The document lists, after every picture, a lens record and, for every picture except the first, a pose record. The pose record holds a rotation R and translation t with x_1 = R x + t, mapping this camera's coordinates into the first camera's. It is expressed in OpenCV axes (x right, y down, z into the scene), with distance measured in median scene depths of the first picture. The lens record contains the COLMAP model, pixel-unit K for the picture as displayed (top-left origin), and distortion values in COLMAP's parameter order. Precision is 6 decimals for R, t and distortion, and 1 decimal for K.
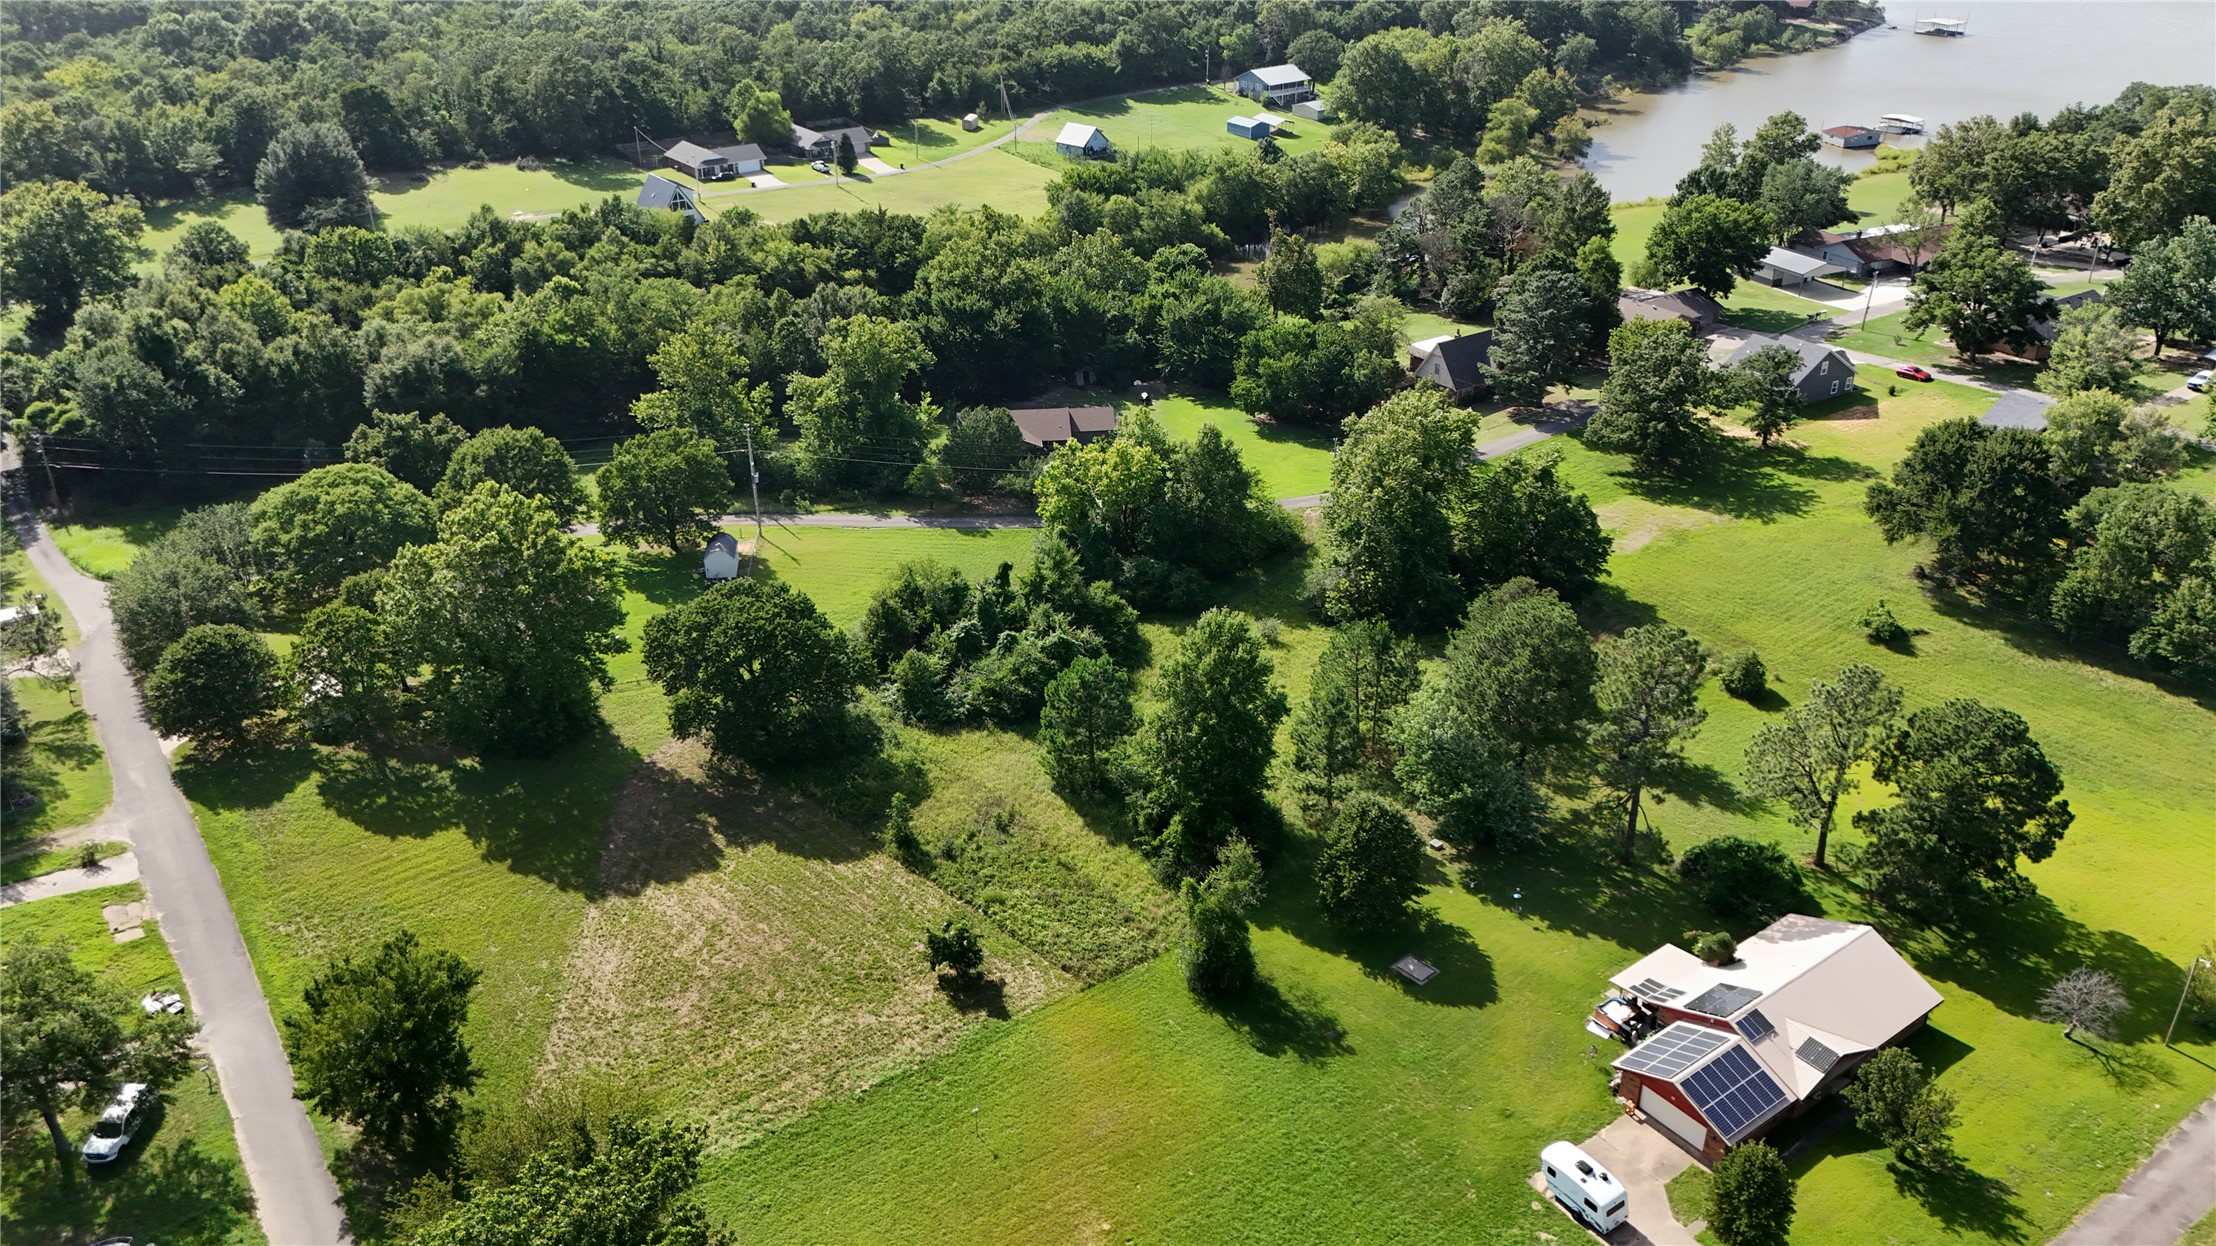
lens RADIAL K [[1639.9, 0, 1108.0], [0, 1639.9, 623.0], [0, 0, 1]] dist [0.070394, -0.069787]
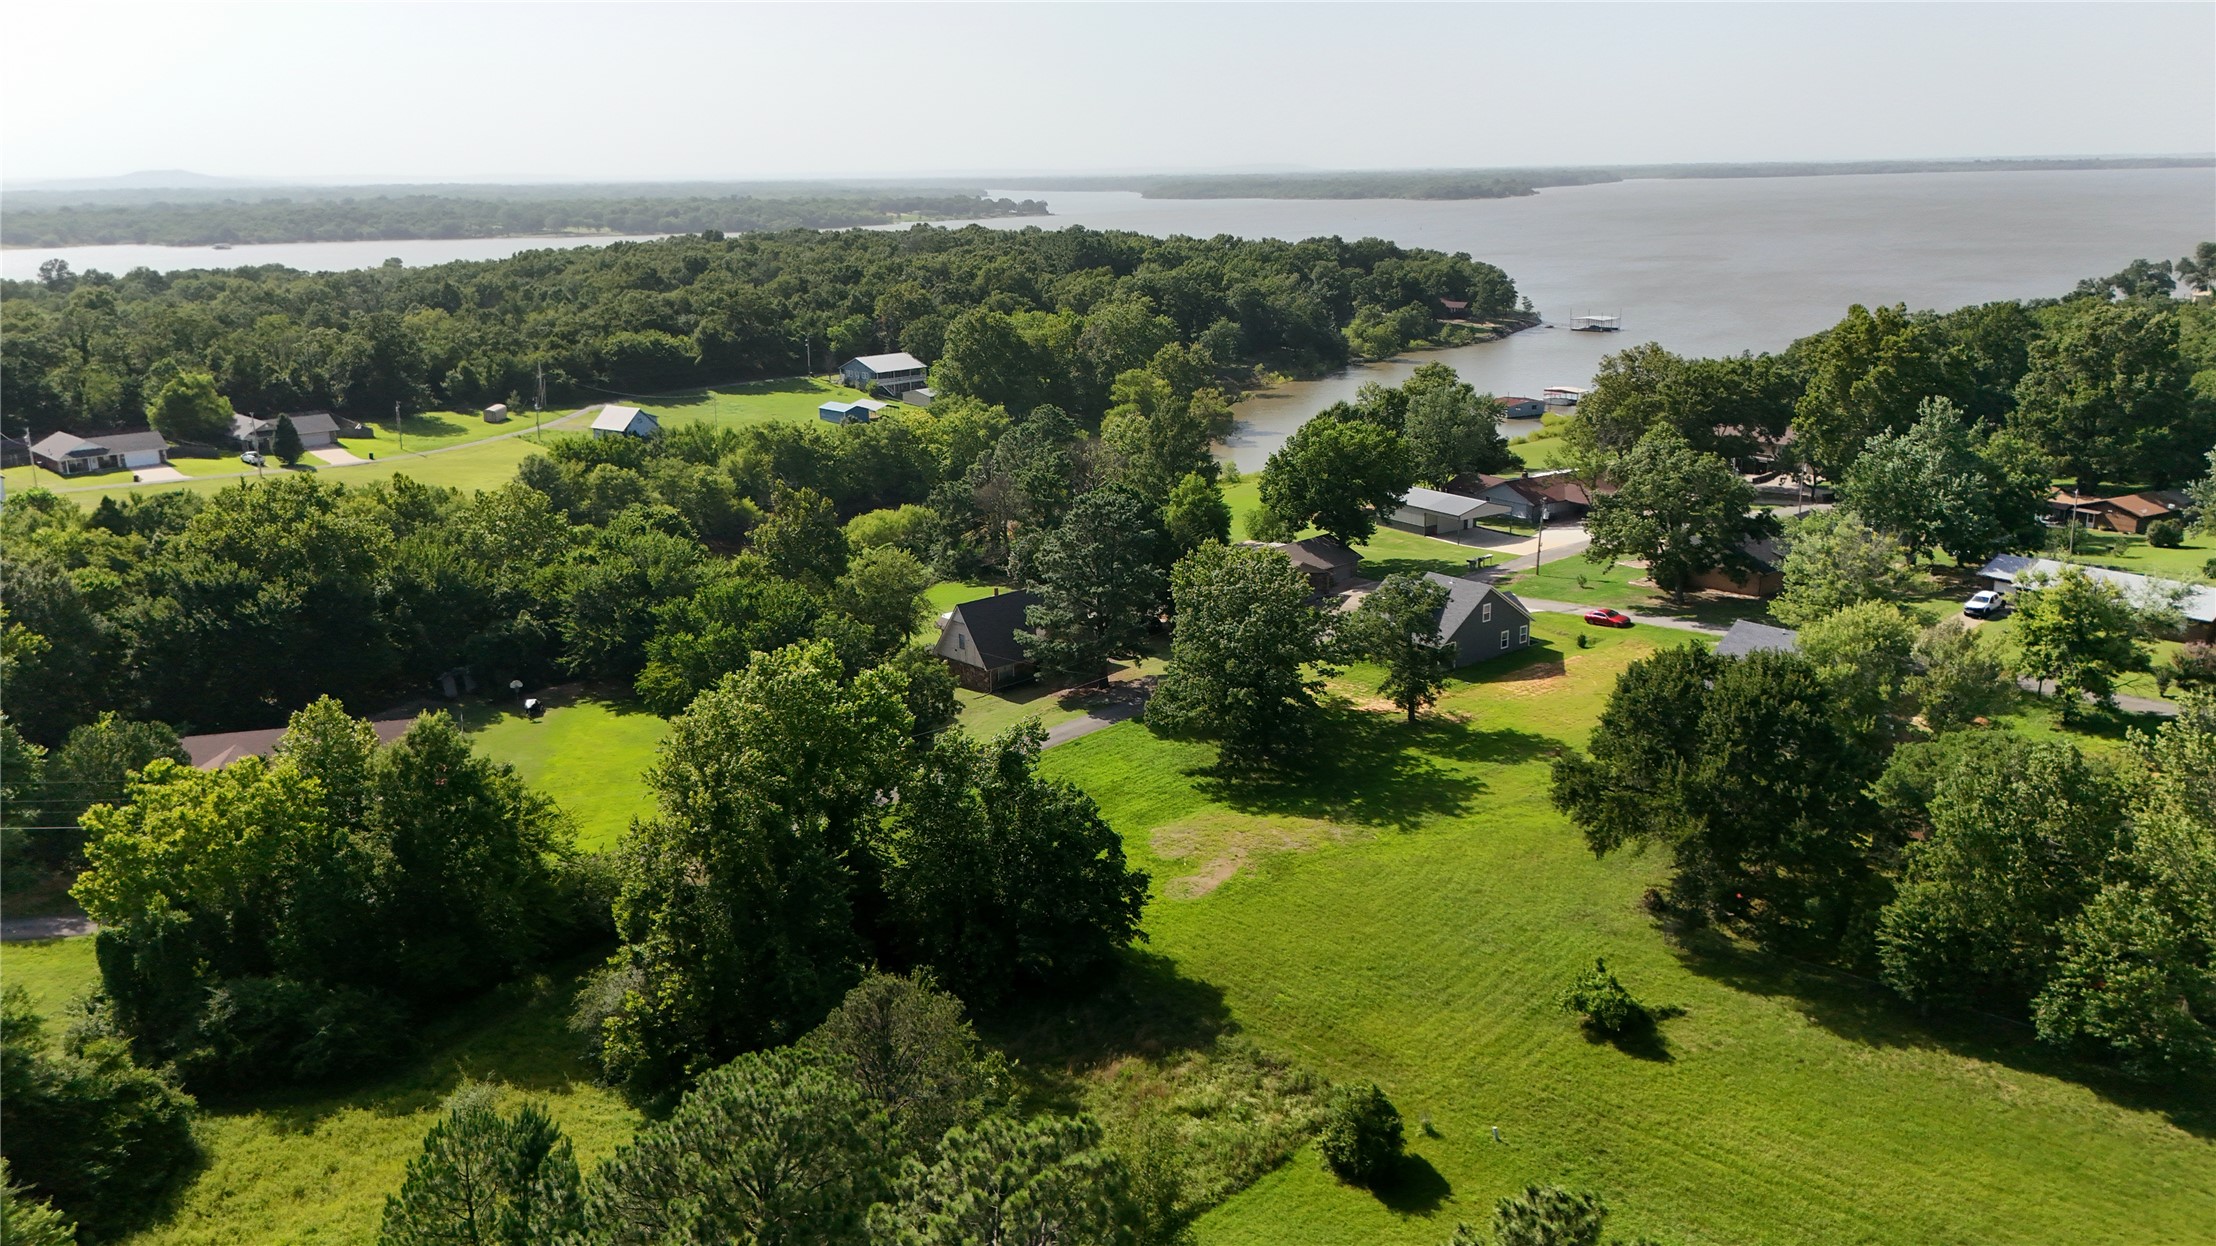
lens RADIAL K [[1639.9, 0, 1108.0], [0, 1639.9, 623.0], [0, 0, 1]] dist [0.070394, -0.069787]
pose [[0.988434, -0.044953, 0.144838, 0.162507], [0.074845, 0.975242, -0.208088, -0.014530], [-0.131898, 0.216521, 0.967327, 0.327433]]
